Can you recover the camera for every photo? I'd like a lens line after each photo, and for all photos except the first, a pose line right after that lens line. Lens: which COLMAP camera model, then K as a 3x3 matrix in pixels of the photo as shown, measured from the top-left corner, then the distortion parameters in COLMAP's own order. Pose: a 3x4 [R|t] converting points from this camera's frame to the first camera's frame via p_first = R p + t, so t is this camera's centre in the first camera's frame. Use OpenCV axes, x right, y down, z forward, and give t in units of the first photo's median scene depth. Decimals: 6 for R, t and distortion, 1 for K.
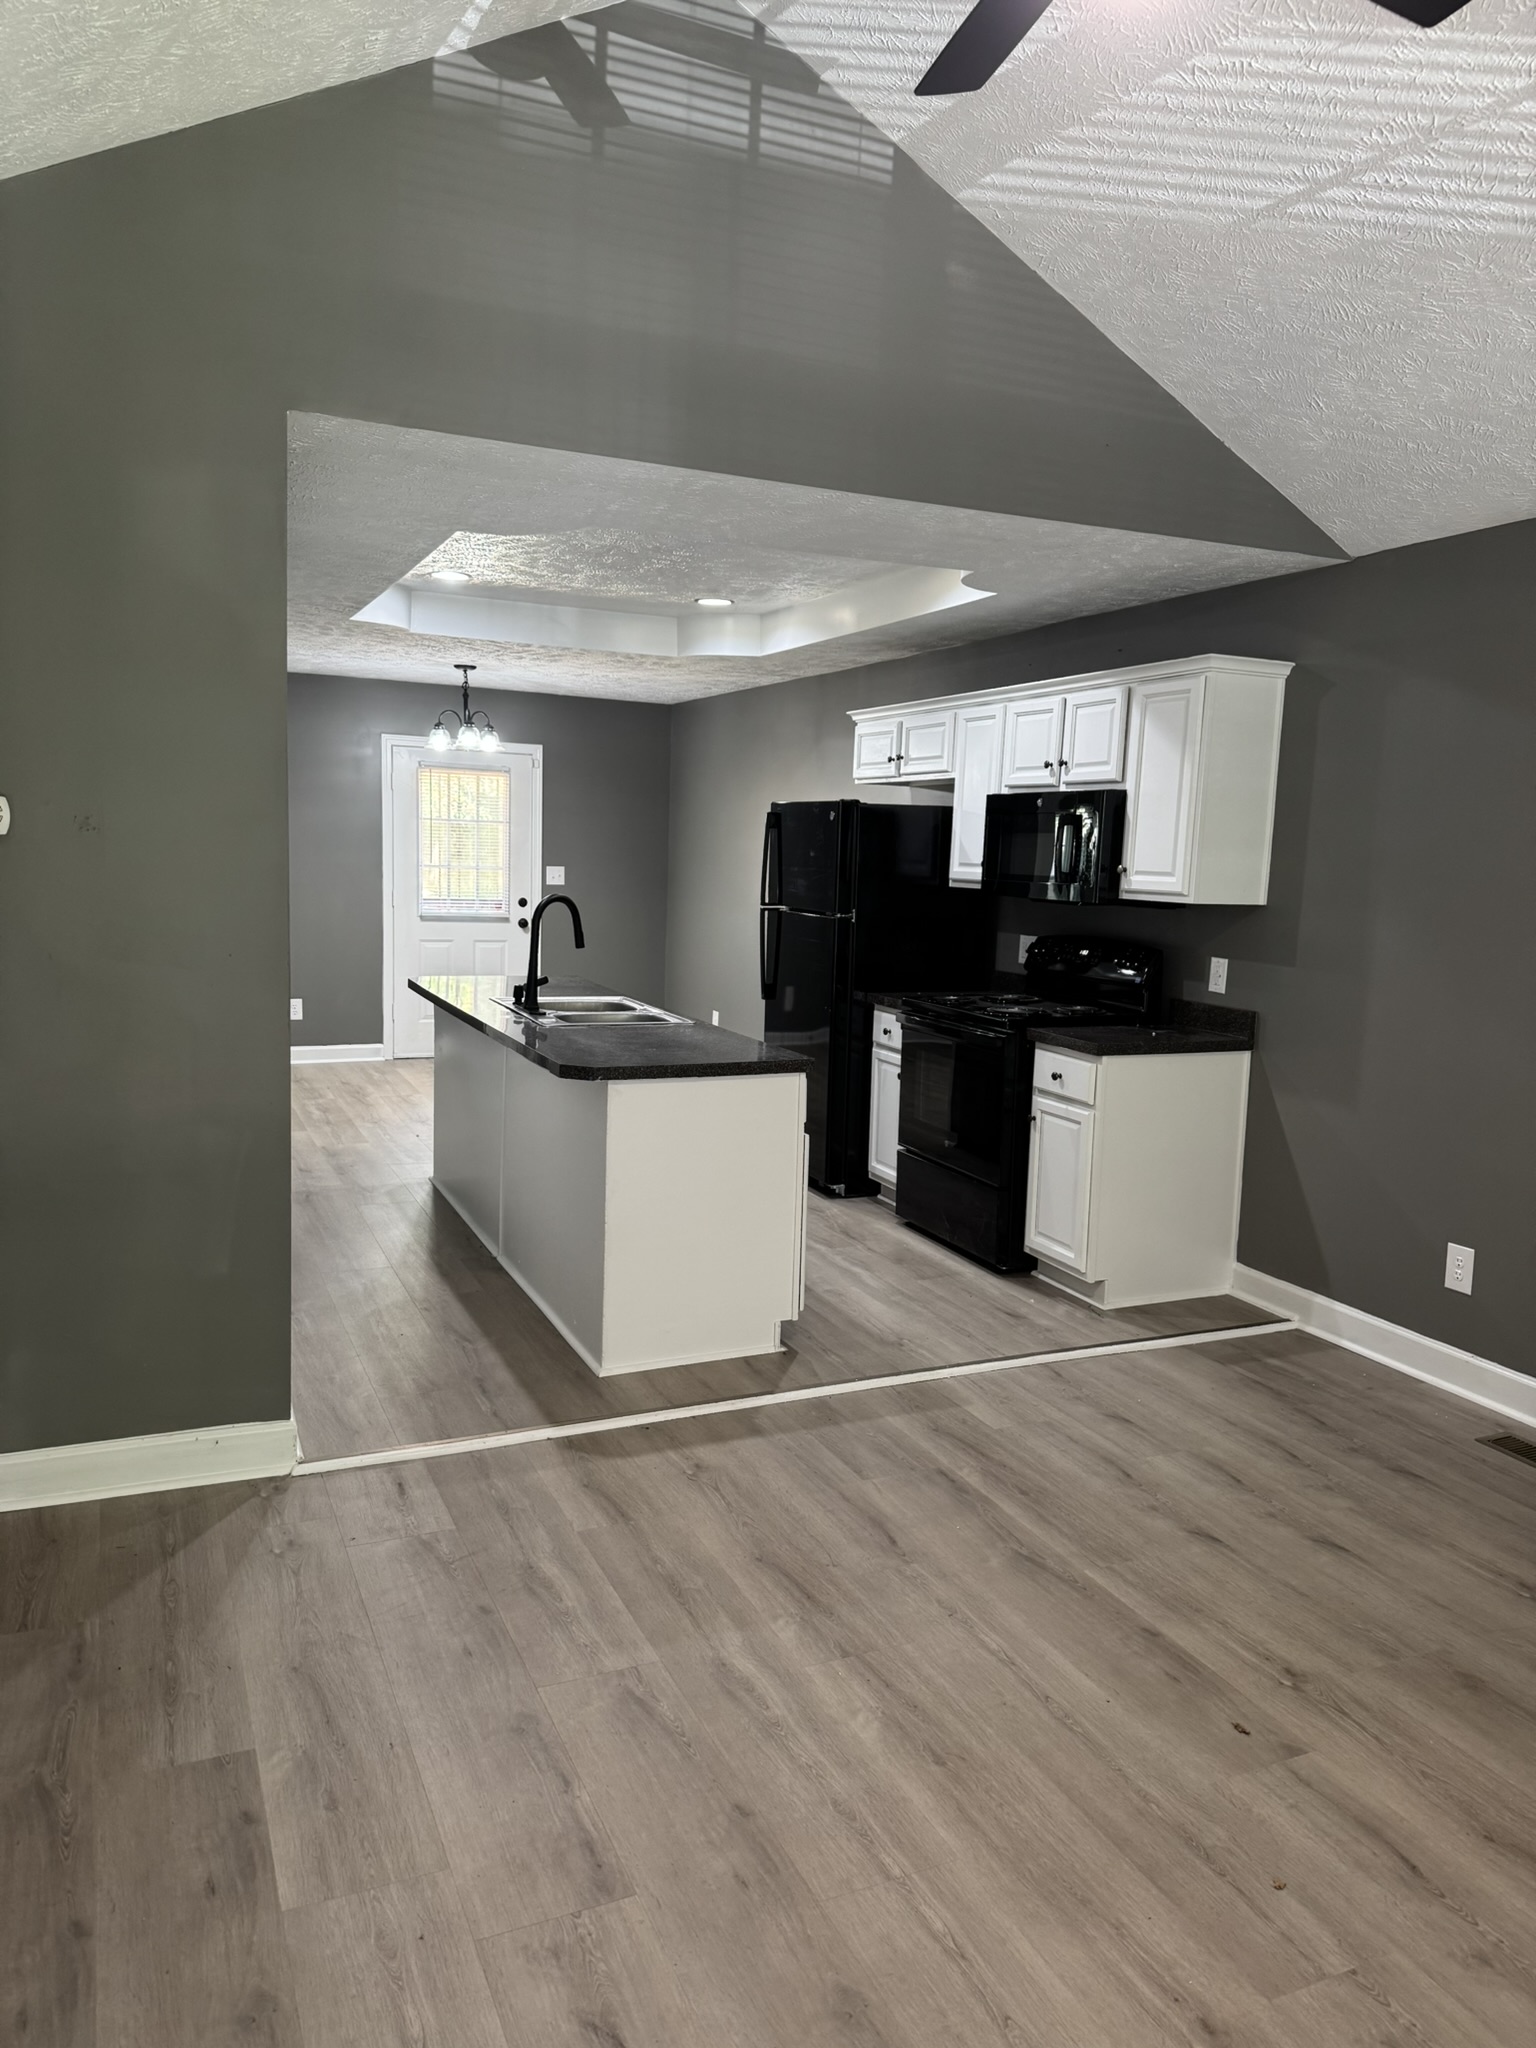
lens RADIAL K [[1448.5, 0, 757.8], [0, 1448.5, 1022.6], [0, 0, 1]] dist [0.045697, -0.071054]
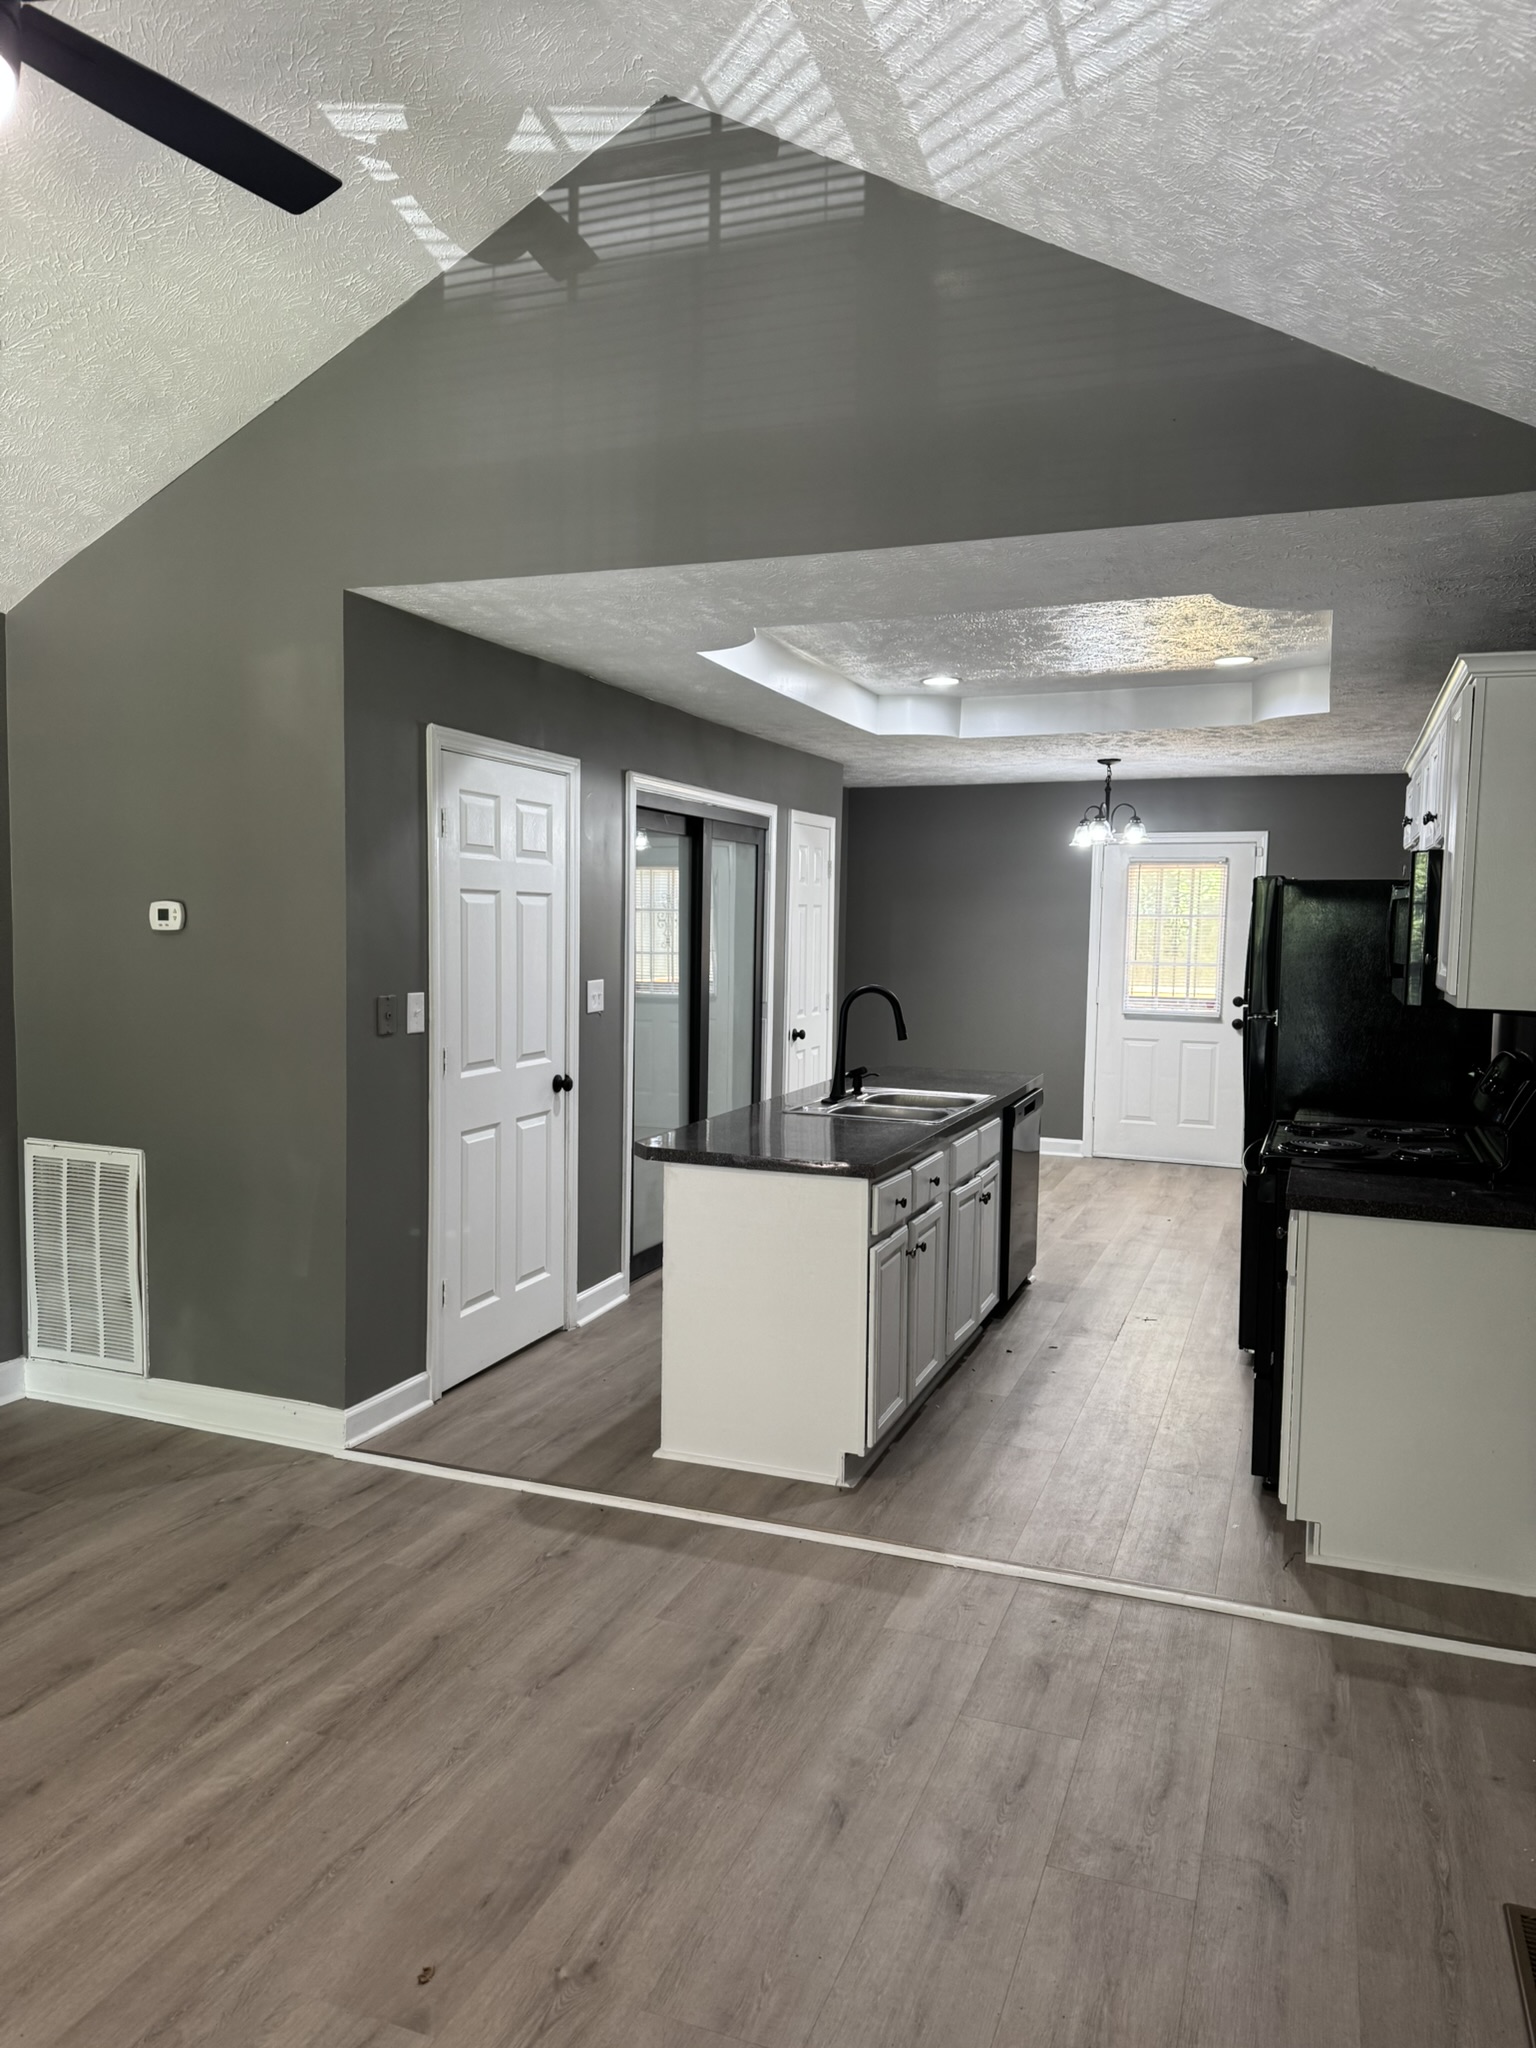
lens RADIAL K [[1448.5, 0, 757.8], [0, 1448.5, 1022.6], [0, 0, 1]] dist [0.045697, -0.071054]
pose [[0.702006, 0.029364, -0.711566, 0.746912], [-0.079877, 0.996092, -0.037698, -0.028225], [0.707677, 0.083302, 0.701608, 0.365317]]
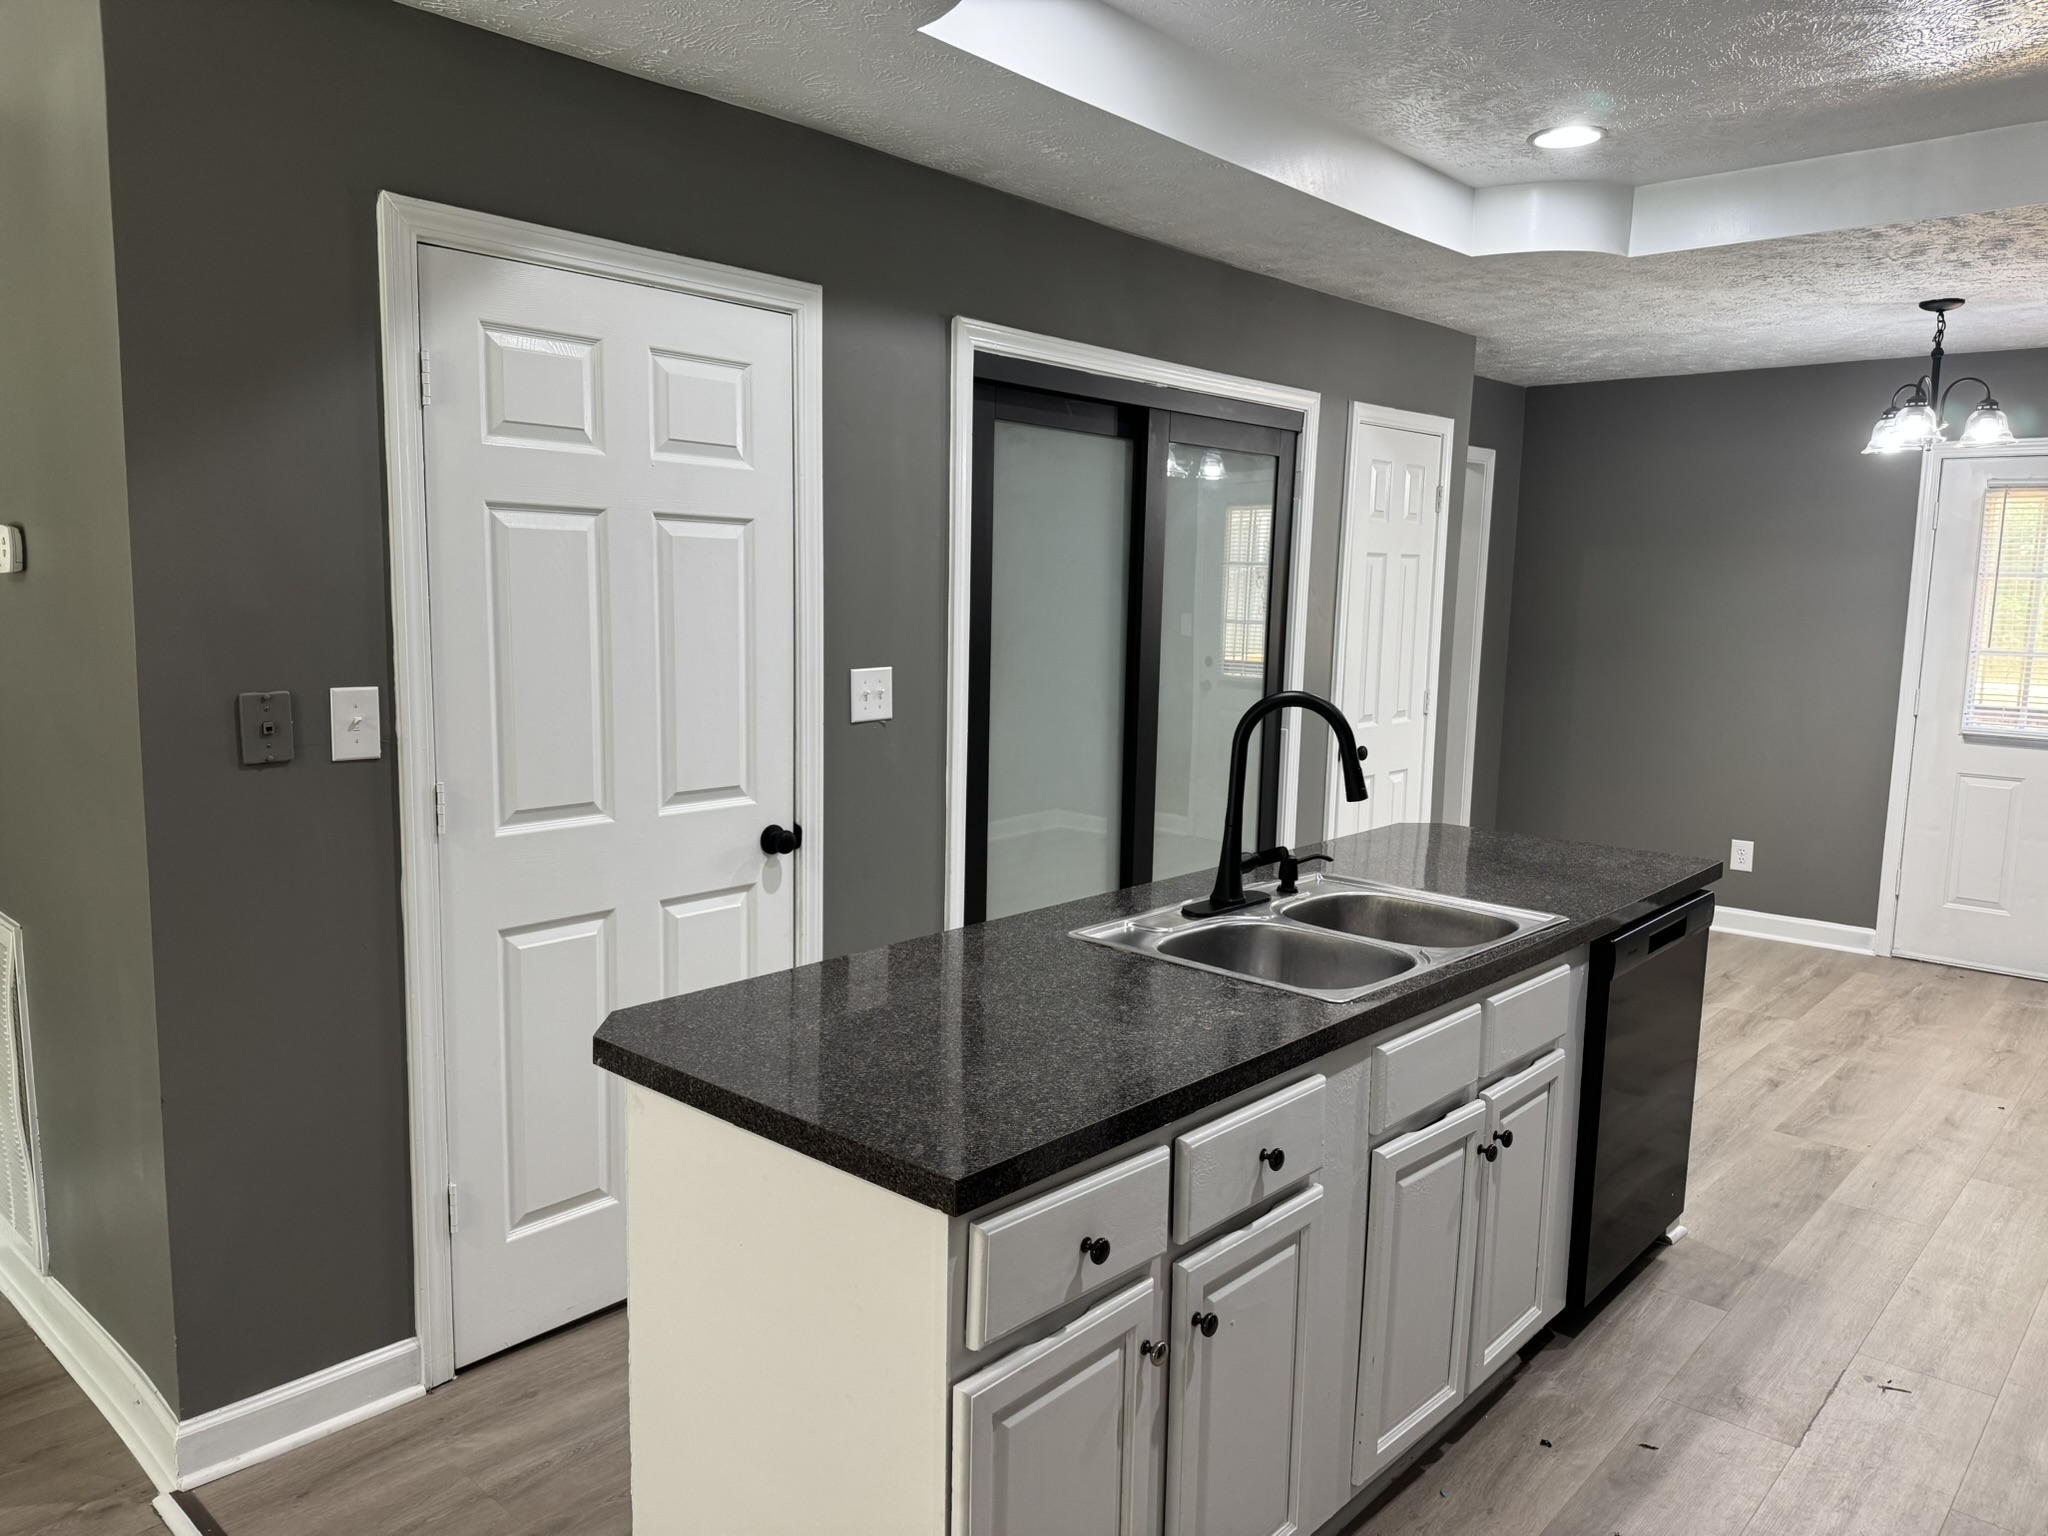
lens RADIAL K [[1448.5, 0, 1017.1], [0, 1448.5, 768.4], [0, 0, 1]] dist [0.045697, -0.071054]
pose [[0.401343, 0.097167, -0.910759, 0.427035], [-0.121462, 0.991221, 0.052227, -0.110801], [0.907838, 0.089662, 0.409622, 1.010502]]
